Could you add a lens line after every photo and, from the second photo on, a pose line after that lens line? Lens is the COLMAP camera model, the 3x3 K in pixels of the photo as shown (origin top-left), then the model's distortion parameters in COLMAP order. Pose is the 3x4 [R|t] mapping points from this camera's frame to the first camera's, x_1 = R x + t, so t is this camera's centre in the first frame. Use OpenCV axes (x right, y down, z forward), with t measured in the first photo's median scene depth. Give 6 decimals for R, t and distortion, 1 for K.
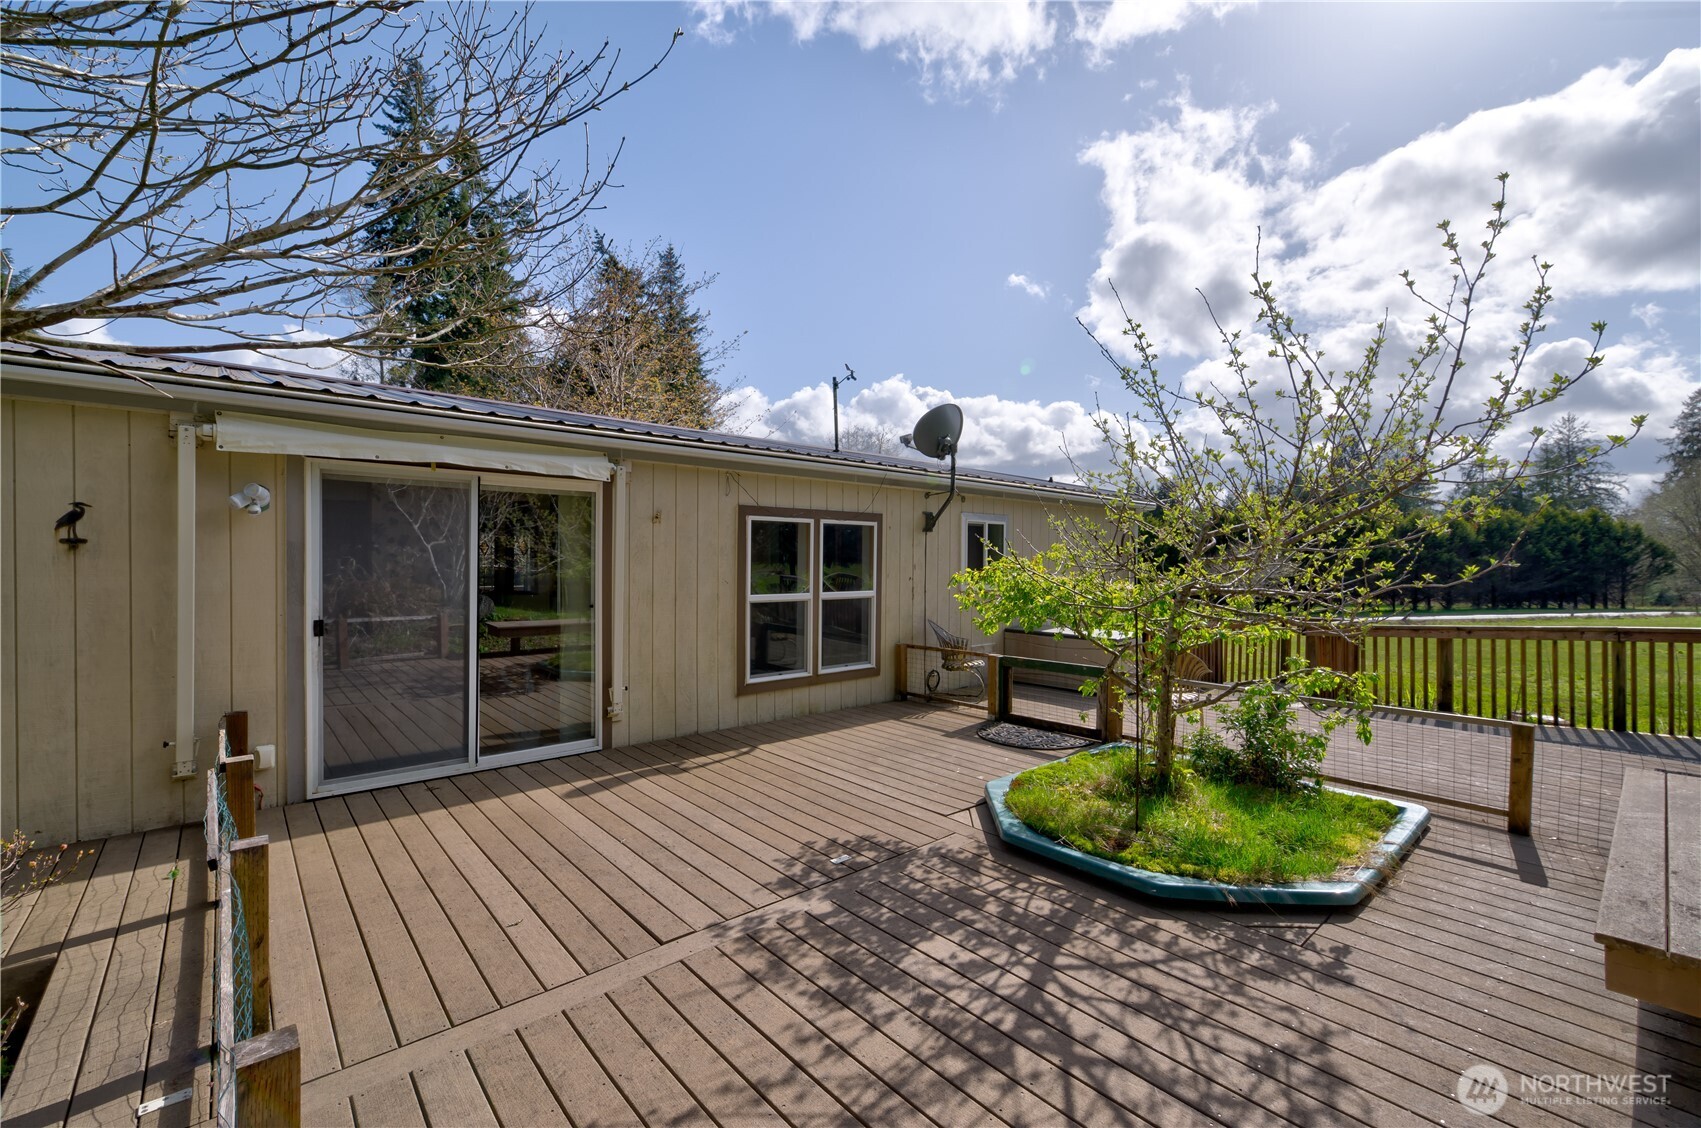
lens RADIAL K [[723.3, 0, 854.0], [0, 723.3, 556.6], [0, 0, 1]] dist [0.000816, -0.001582]
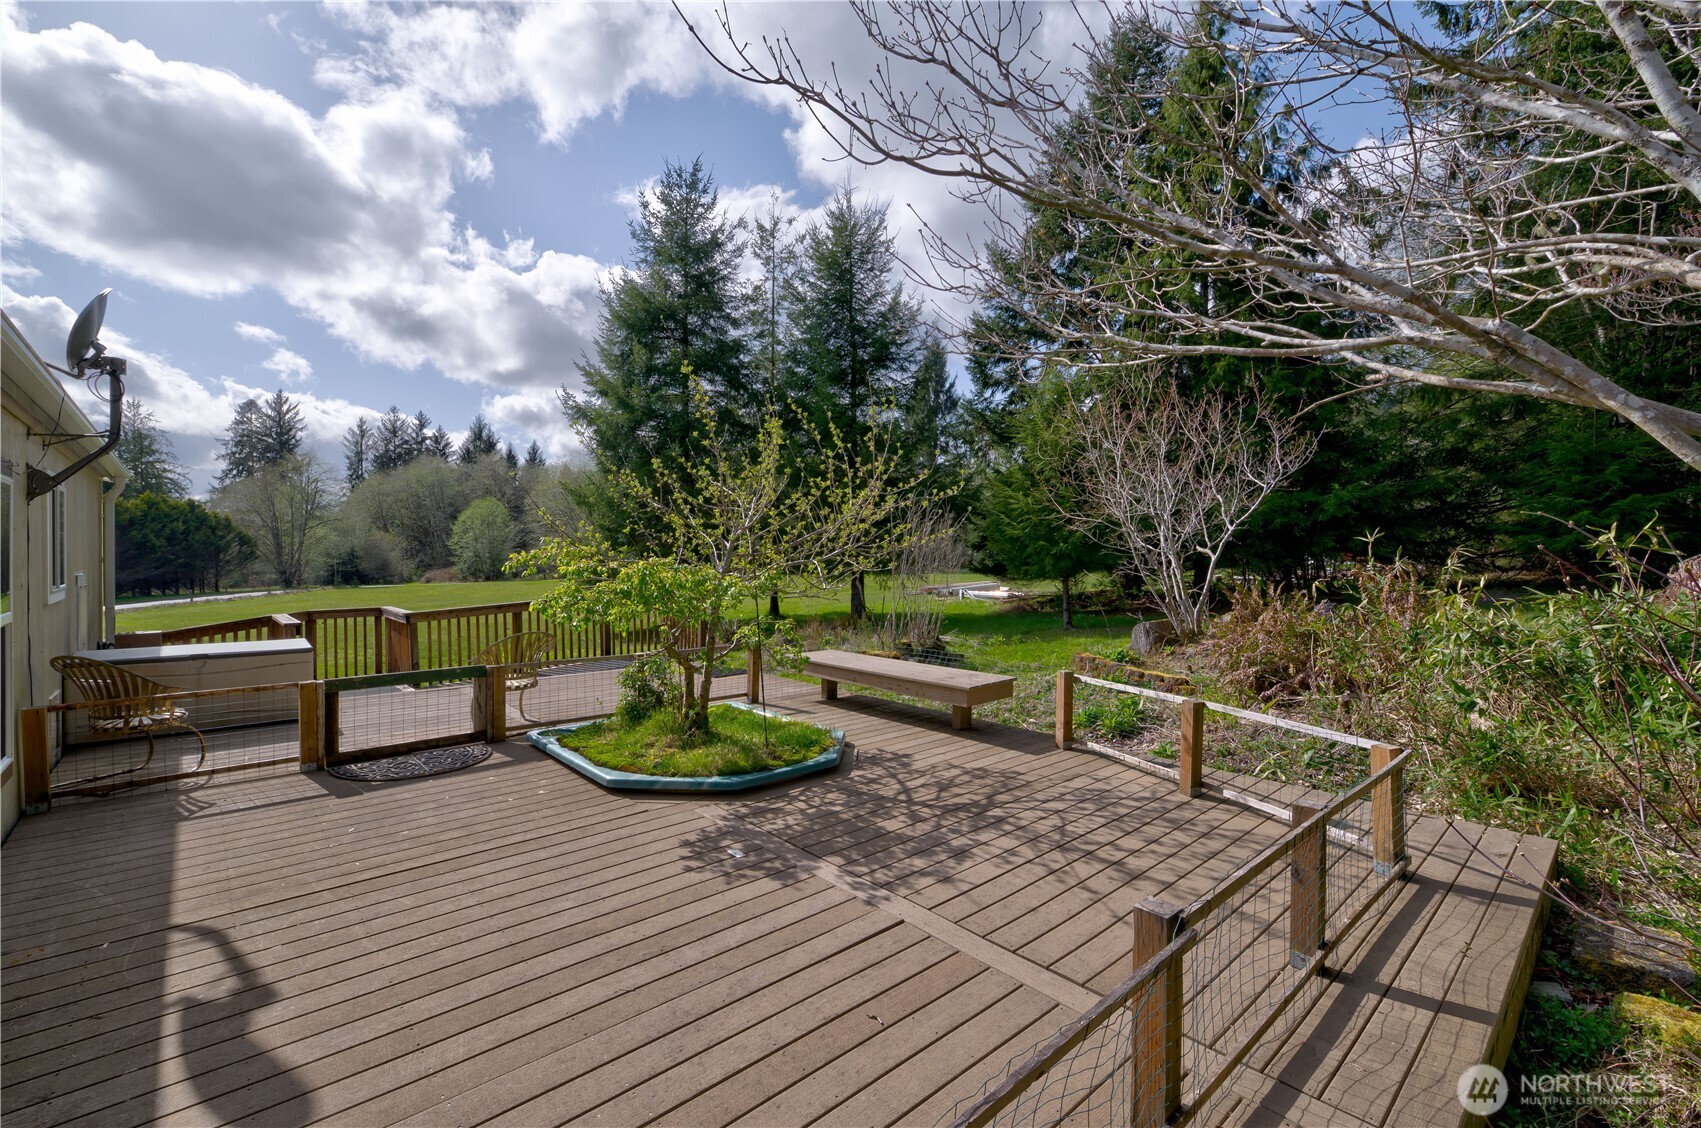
lens RADIAL K [[723.3, 0, 863.8], [0, 723.3, 565.4], [0, 0, 1]] dist [0.000816, -0.001582]
pose [[-0.027627, -0.017988, 0.999456, -1.214406], [-0.013579, 0.999753, 0.017618, -0.007289], [-0.999526, -0.013085, -0.027864, 1.008379]]
